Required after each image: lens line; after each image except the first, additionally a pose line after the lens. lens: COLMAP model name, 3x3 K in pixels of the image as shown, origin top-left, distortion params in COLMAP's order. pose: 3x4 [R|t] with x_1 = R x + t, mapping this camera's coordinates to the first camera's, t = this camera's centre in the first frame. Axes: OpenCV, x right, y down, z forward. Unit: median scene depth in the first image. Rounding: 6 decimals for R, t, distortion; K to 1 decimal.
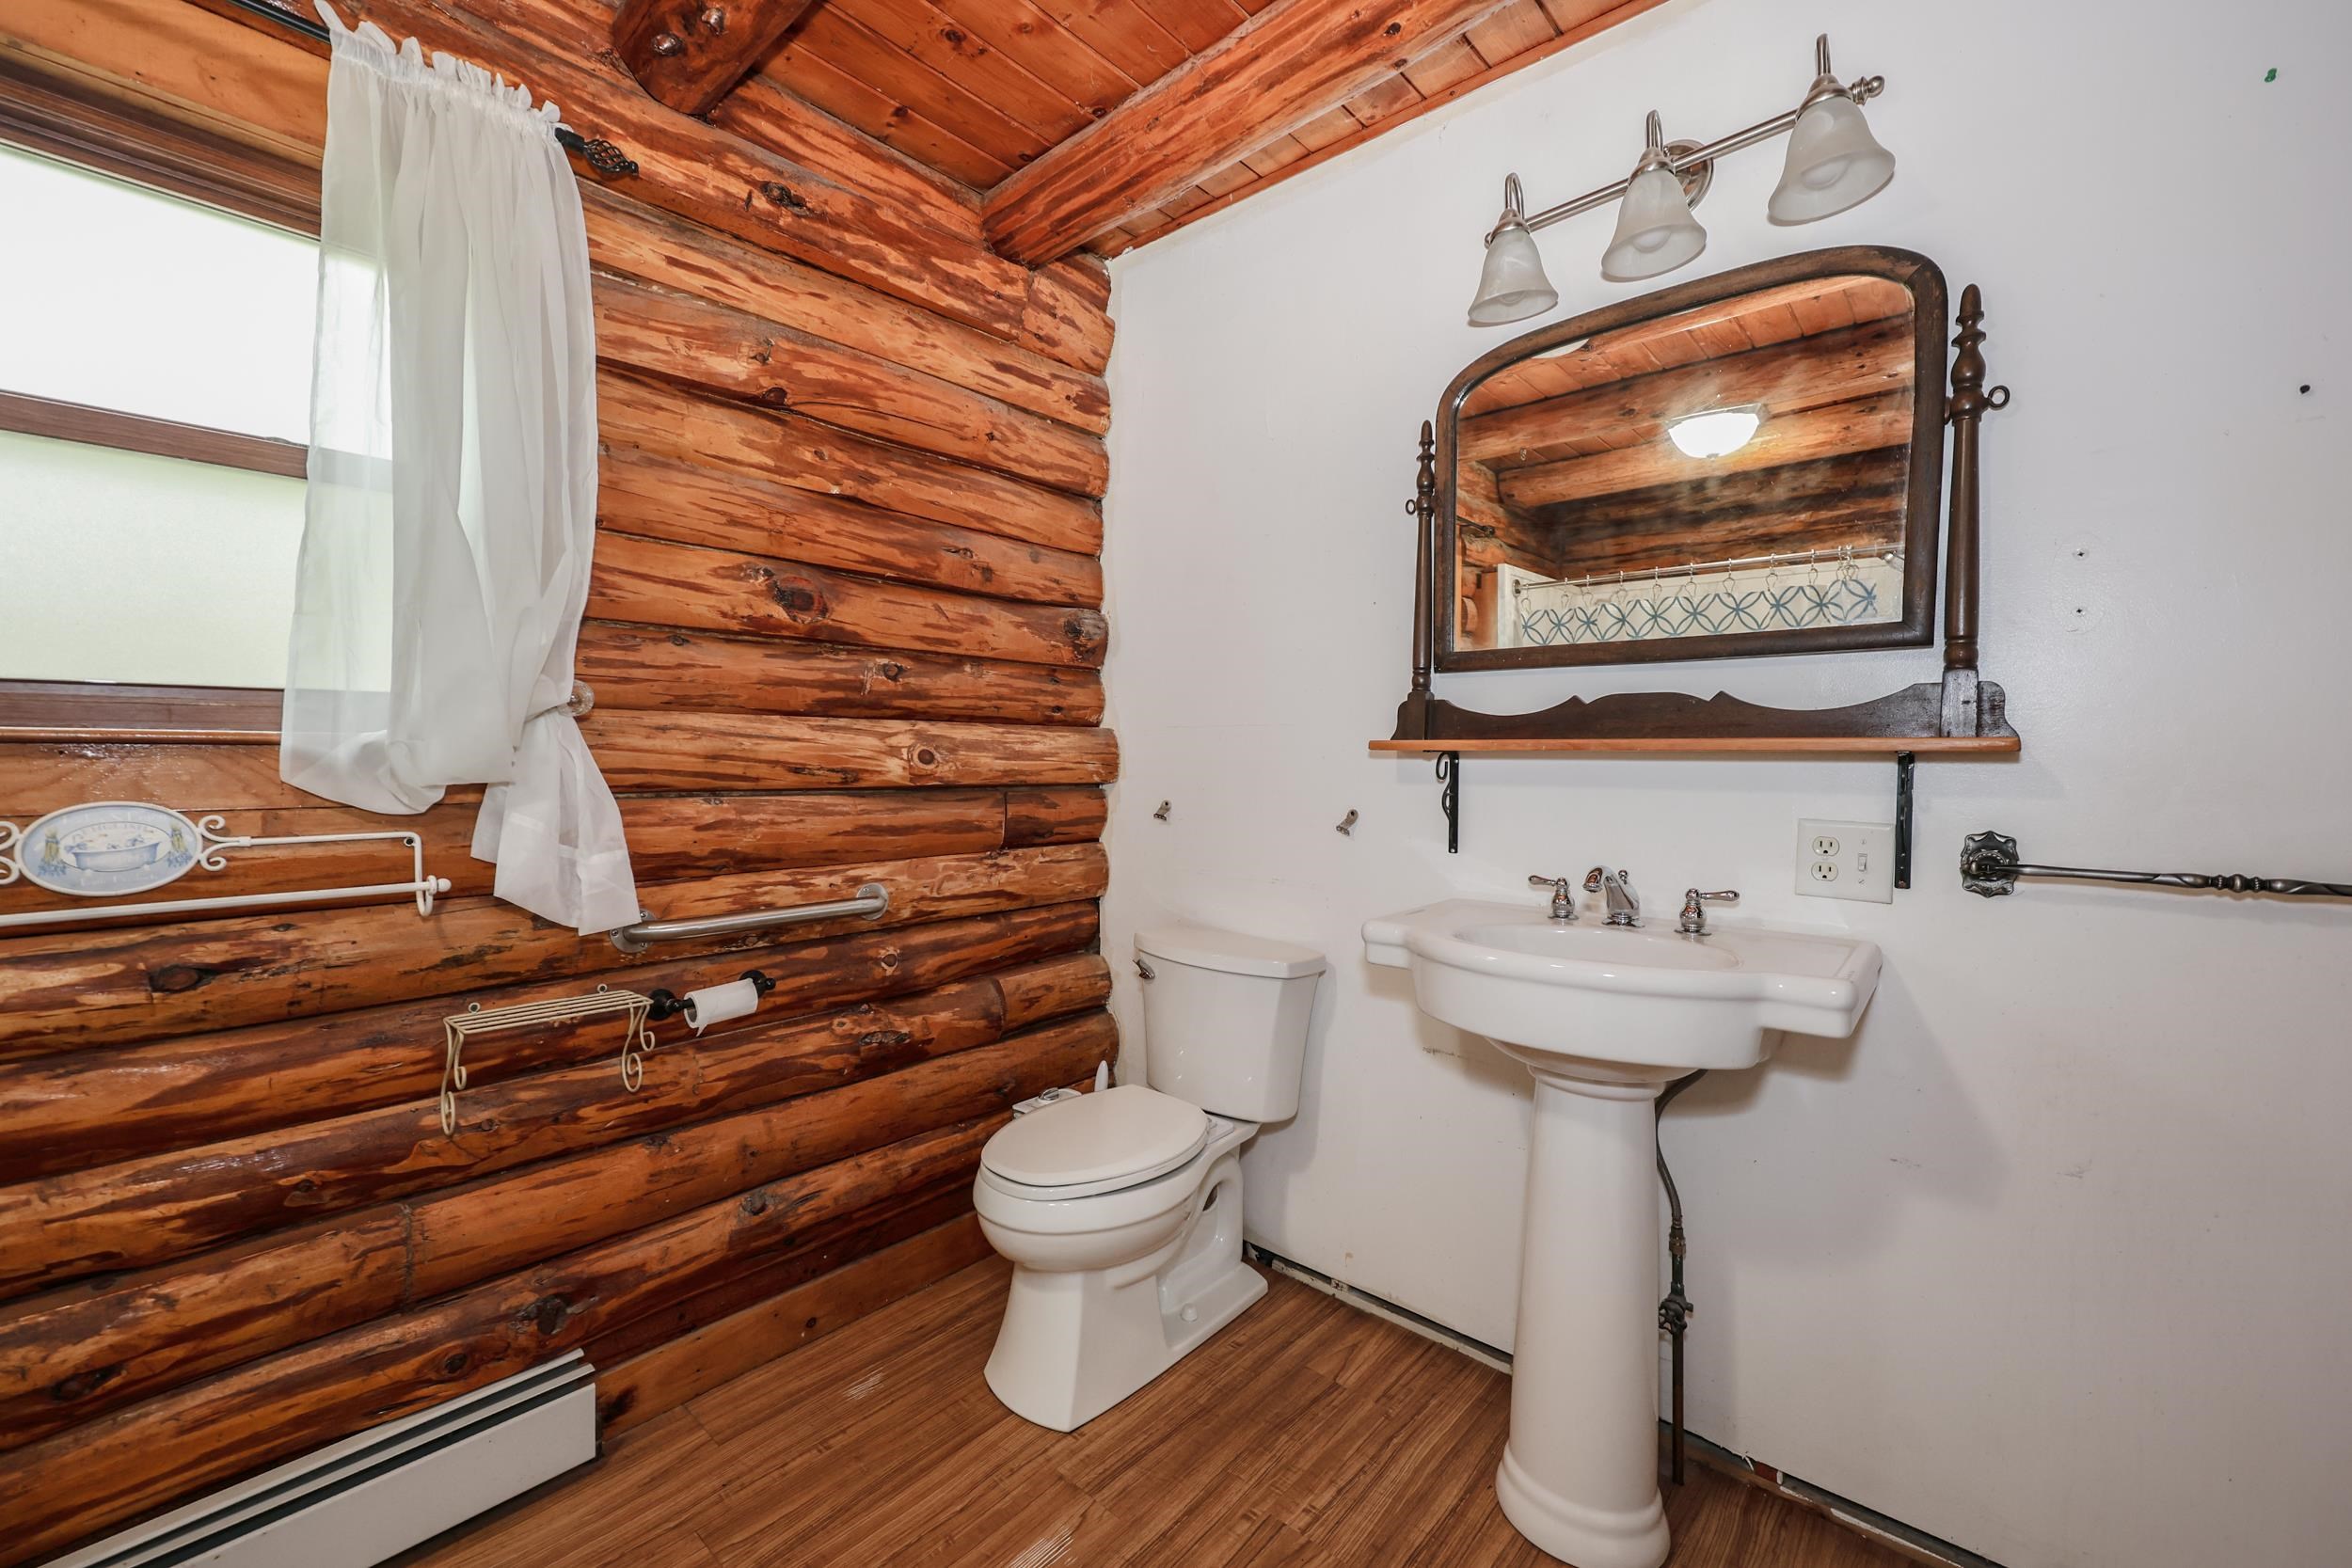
lens RADIAL K [[967.4, 0, 1165.0], [0, 967.4, 774.9], [0, 0, 1]] dist [0.005412, -0.000478]
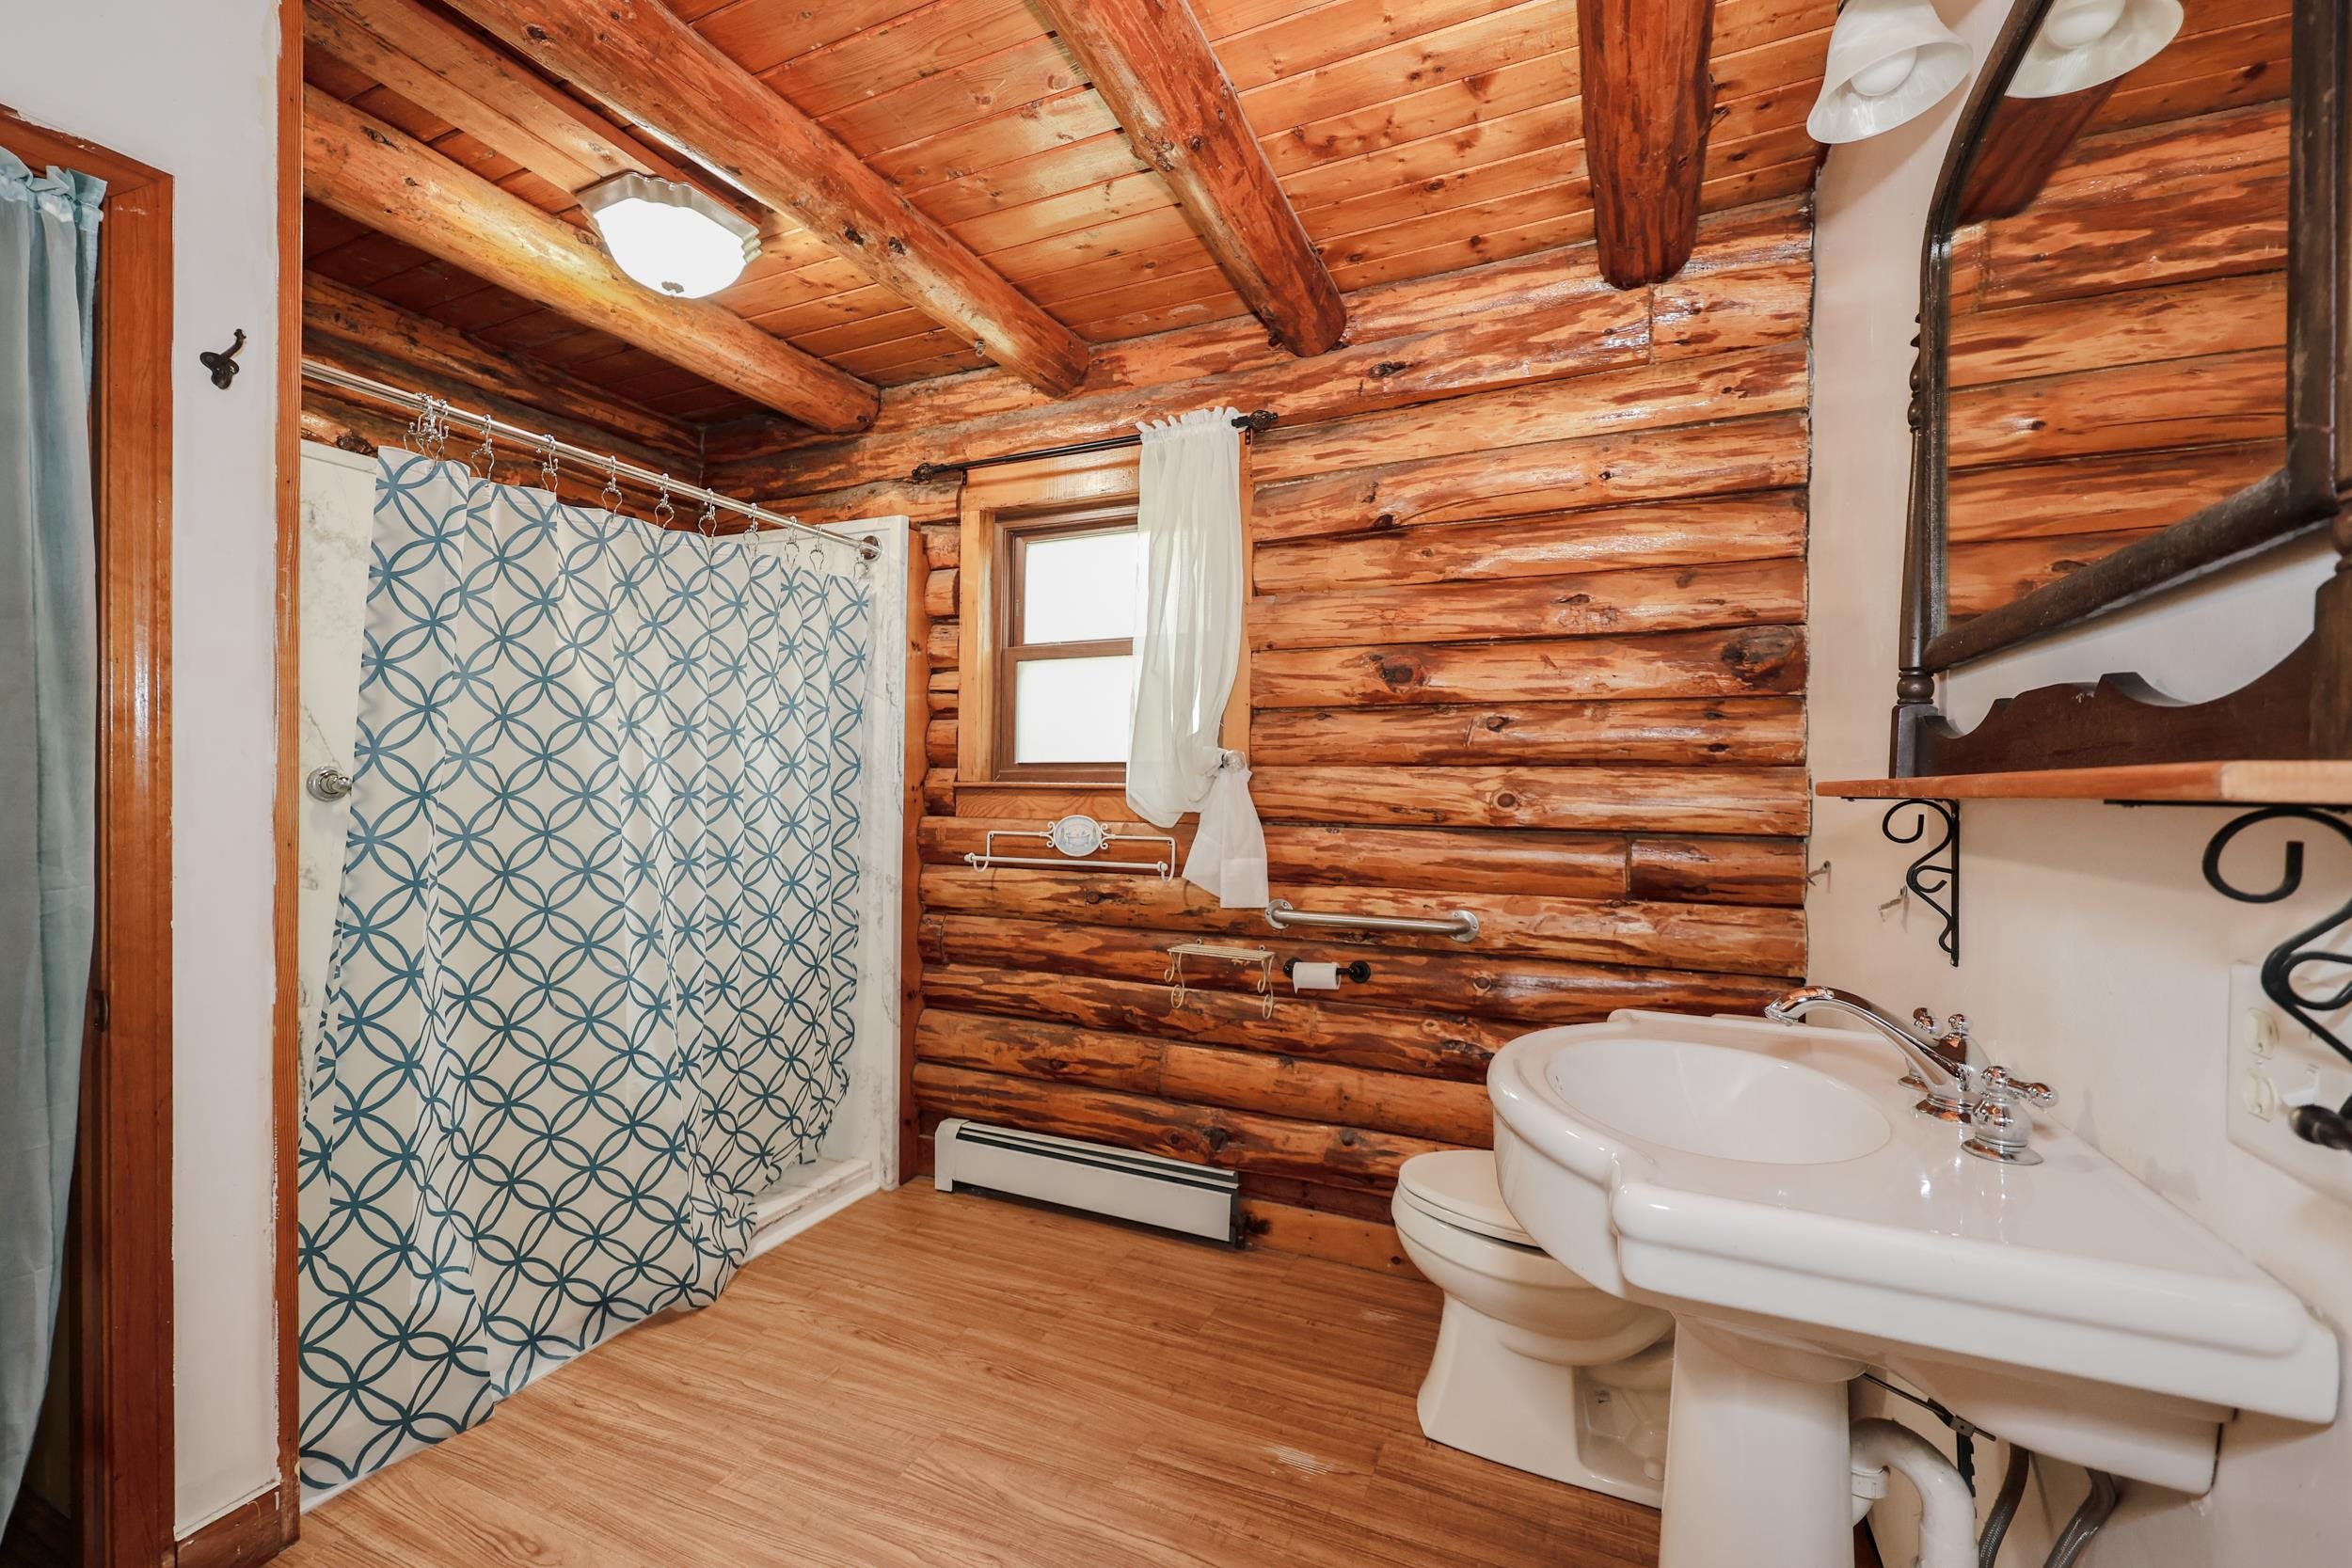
lens RADIAL K [[967.4, 0, 1165.0], [0, 967.4, 774.9], [0, 0, 1]] dist [0.005412, -0.000478]
pose [[0.283630, -0.015909, -0.958802, 0.755028], [-0.027500, 0.999316, -0.024716, -0.010852], [0.958539, 0.033377, 0.282998, 0.360667]]
